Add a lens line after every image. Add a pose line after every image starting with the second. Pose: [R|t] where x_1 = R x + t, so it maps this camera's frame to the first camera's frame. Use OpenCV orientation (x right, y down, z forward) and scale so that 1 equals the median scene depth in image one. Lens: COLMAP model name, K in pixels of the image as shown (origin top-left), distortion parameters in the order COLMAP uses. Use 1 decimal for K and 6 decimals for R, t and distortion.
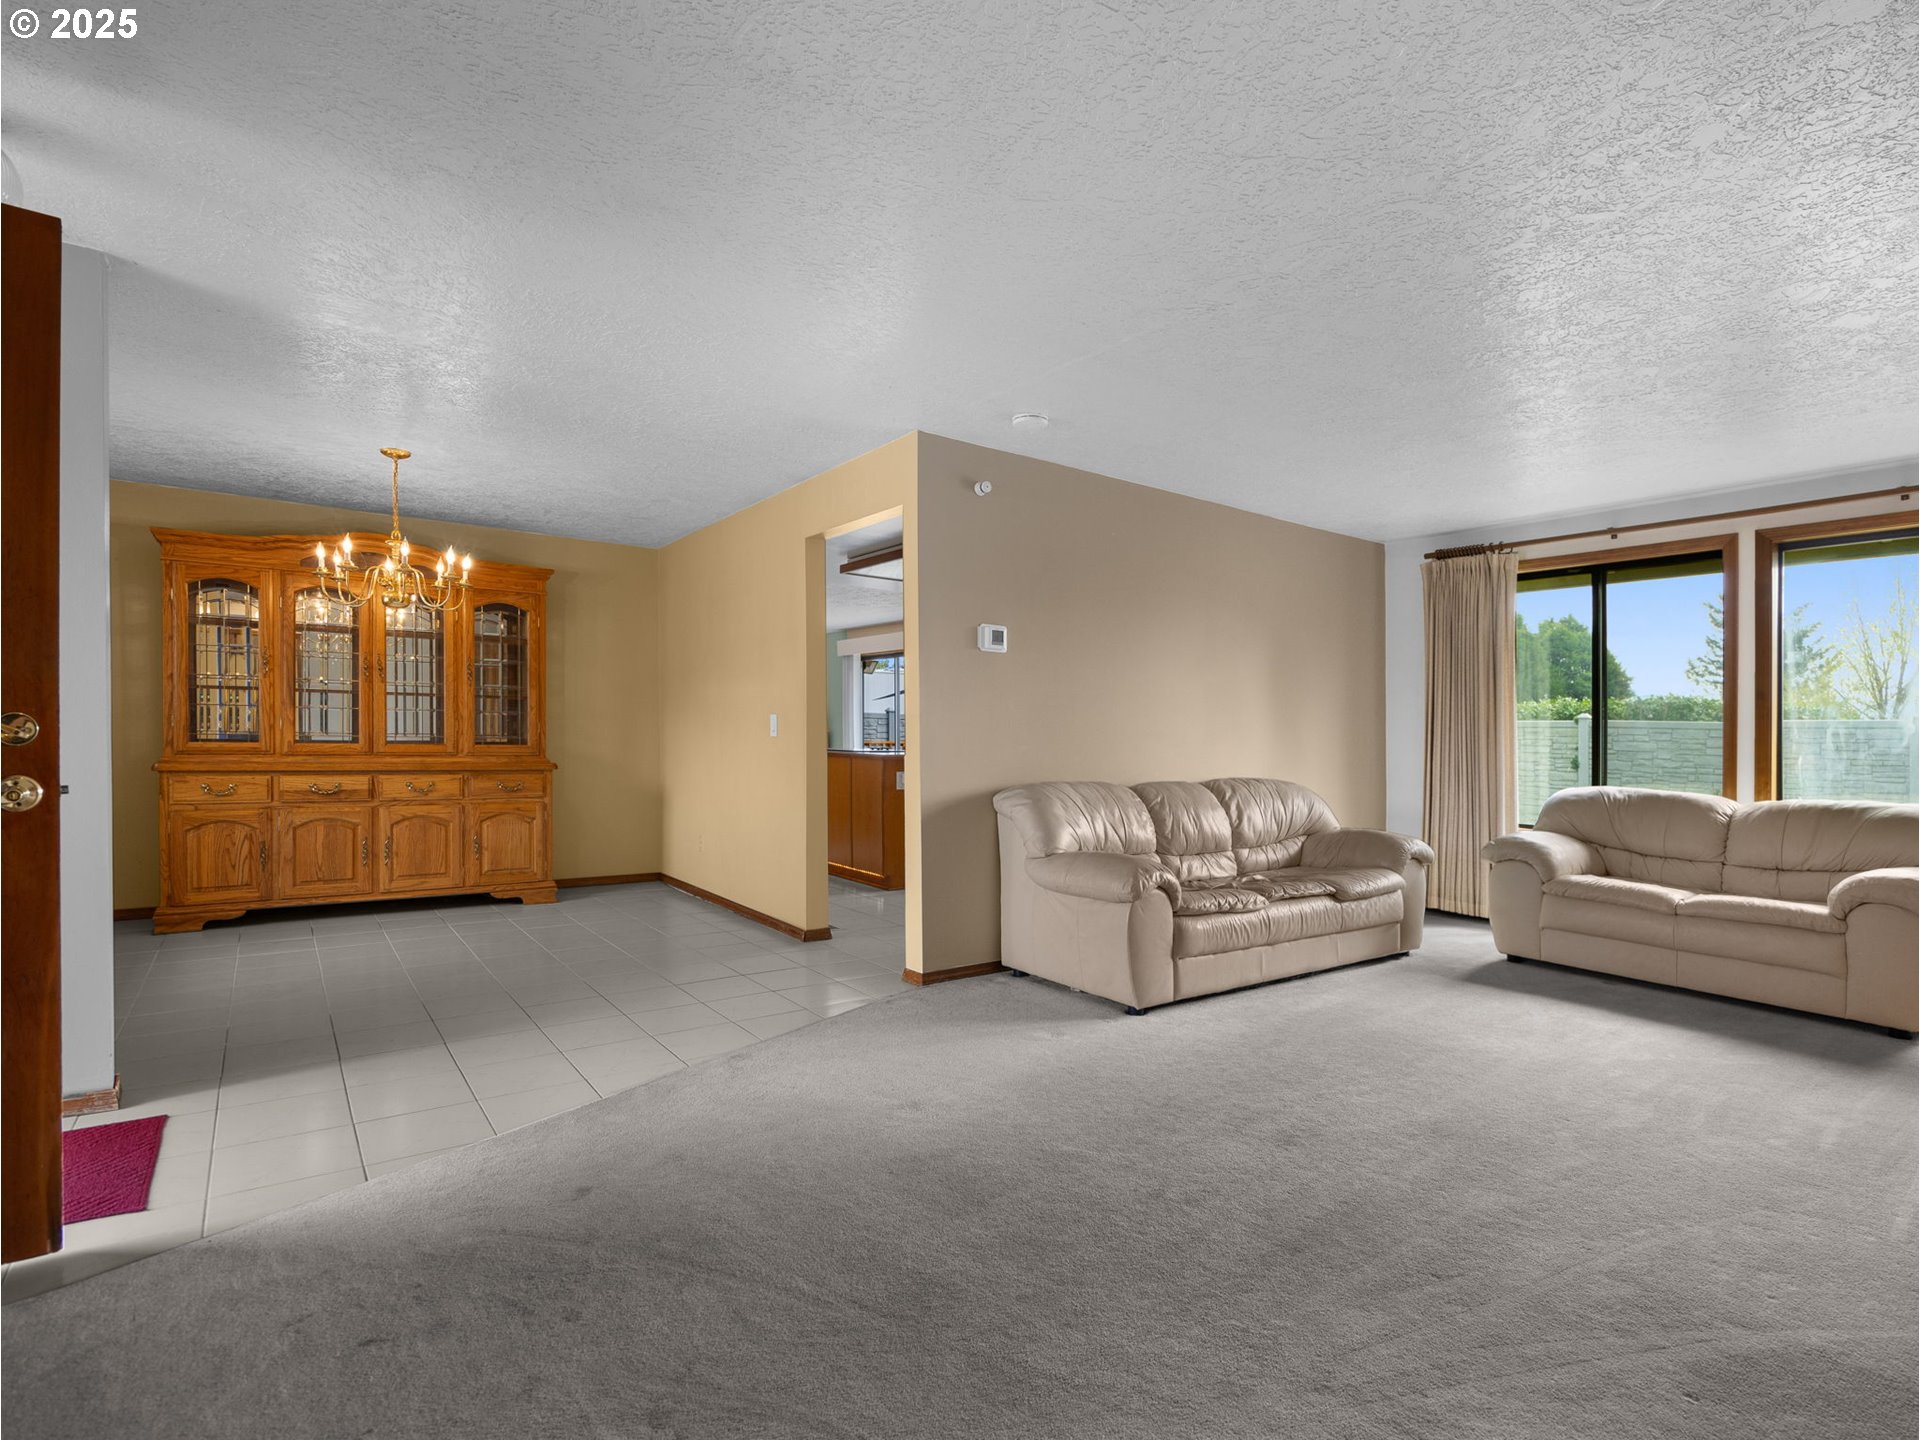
lens RADIAL K [[837.5, 0, 956.2], [0, 837.5, 736.9], [0, 0, 1]] dist [-0.008712, 0.000599]
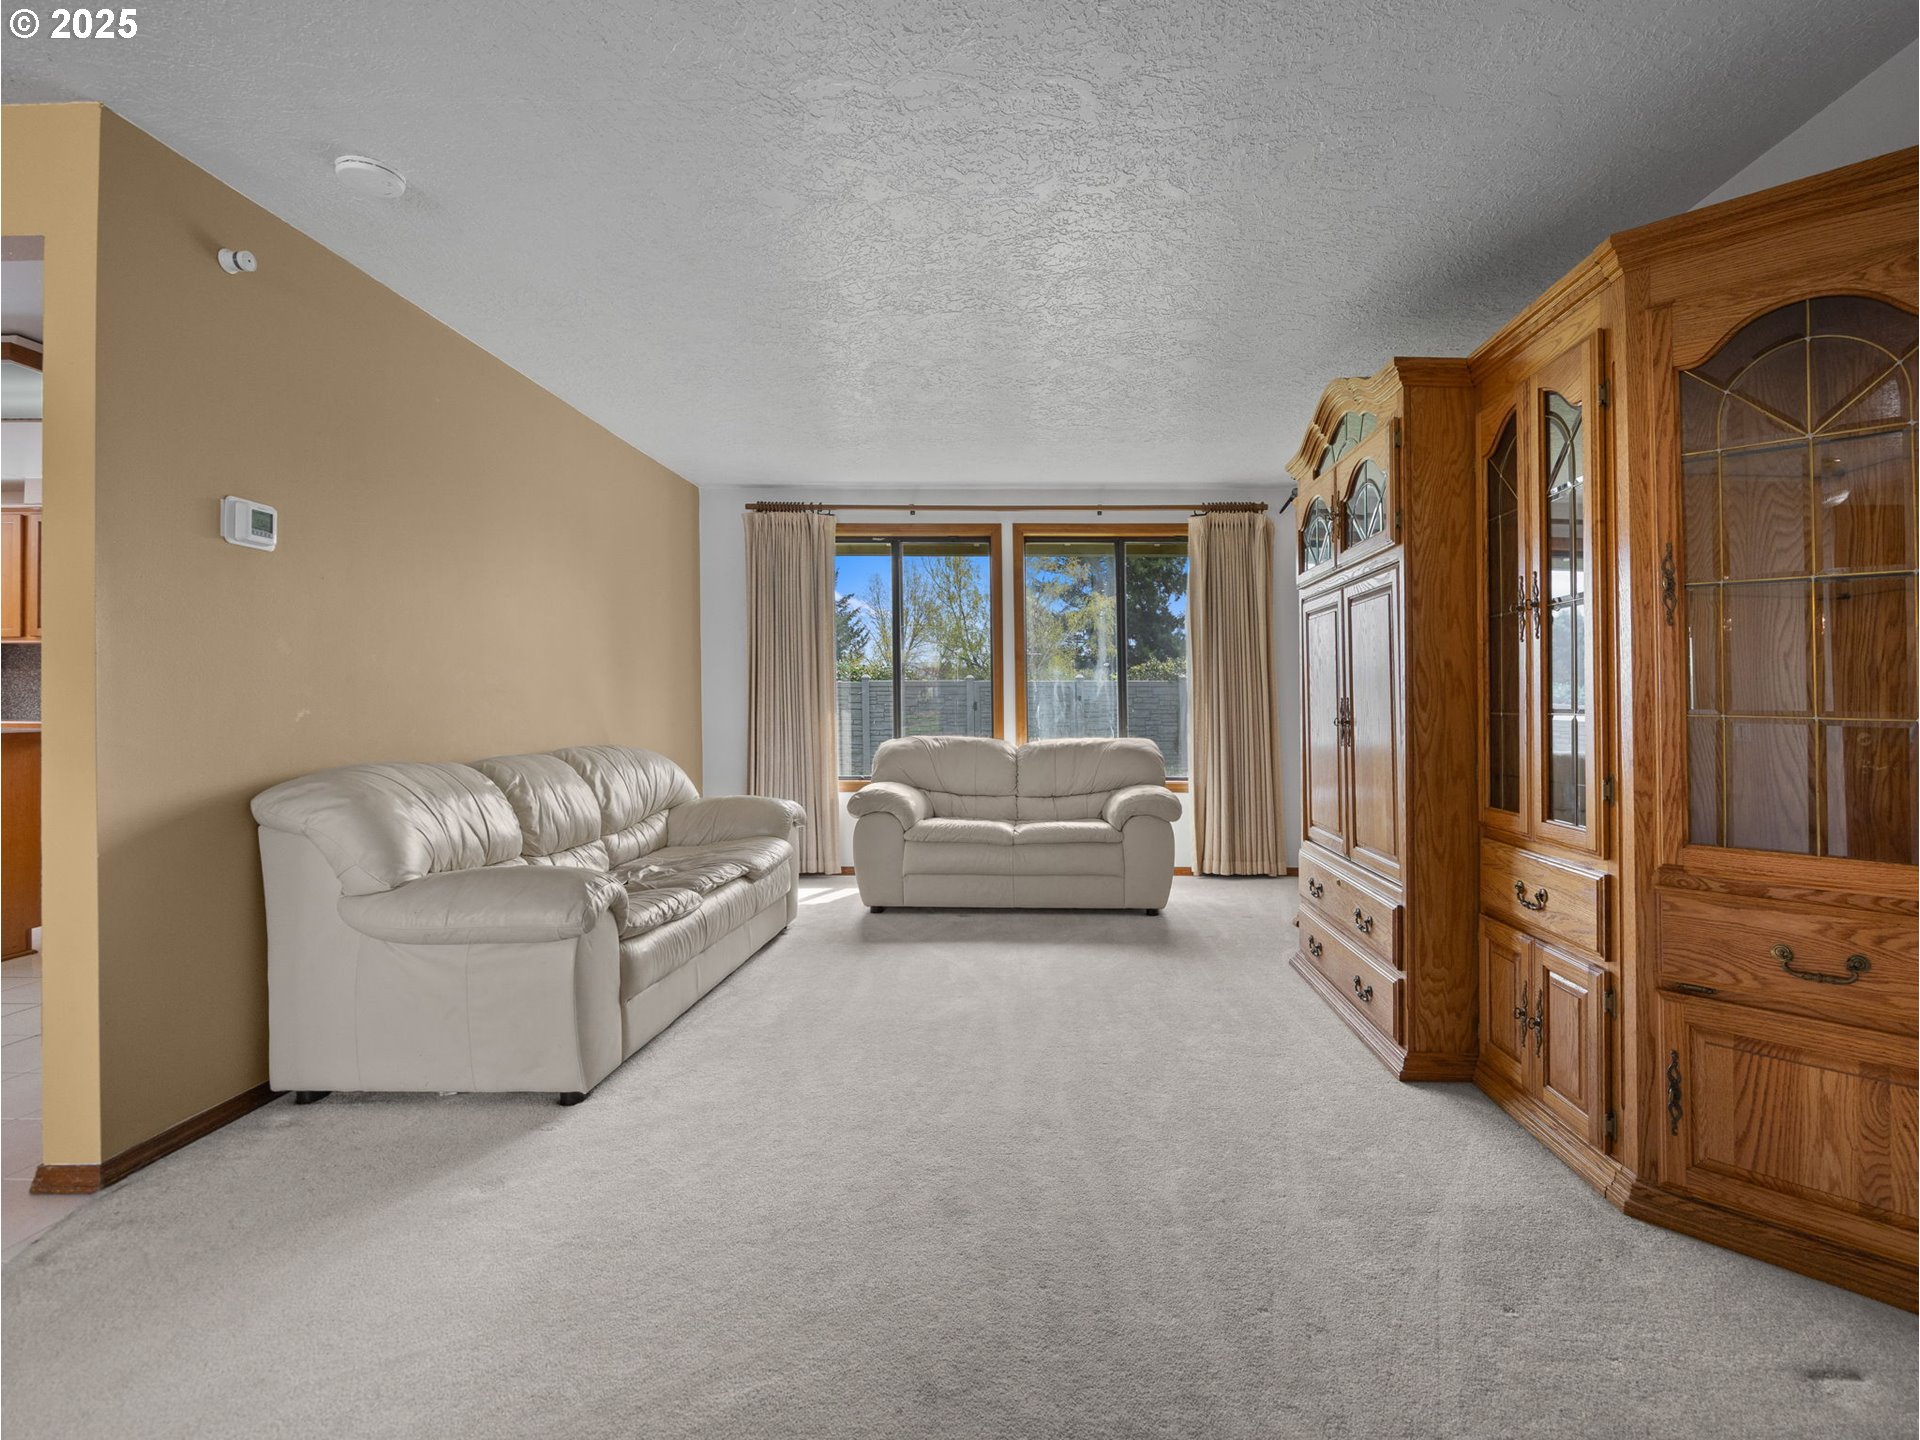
lens RADIAL K [[895.6, 0, 960.9], [0, 895.6, 670.6], [0, 0, 1]] dist [-0.007015, -0.000508]
pose [[0.630190, 0.014189, 0.776311, -0.123598], [0.009447, 0.999619, -0.025939, 0.004536], [-0.776383, 0.023680, 0.629816, 0.236723]]
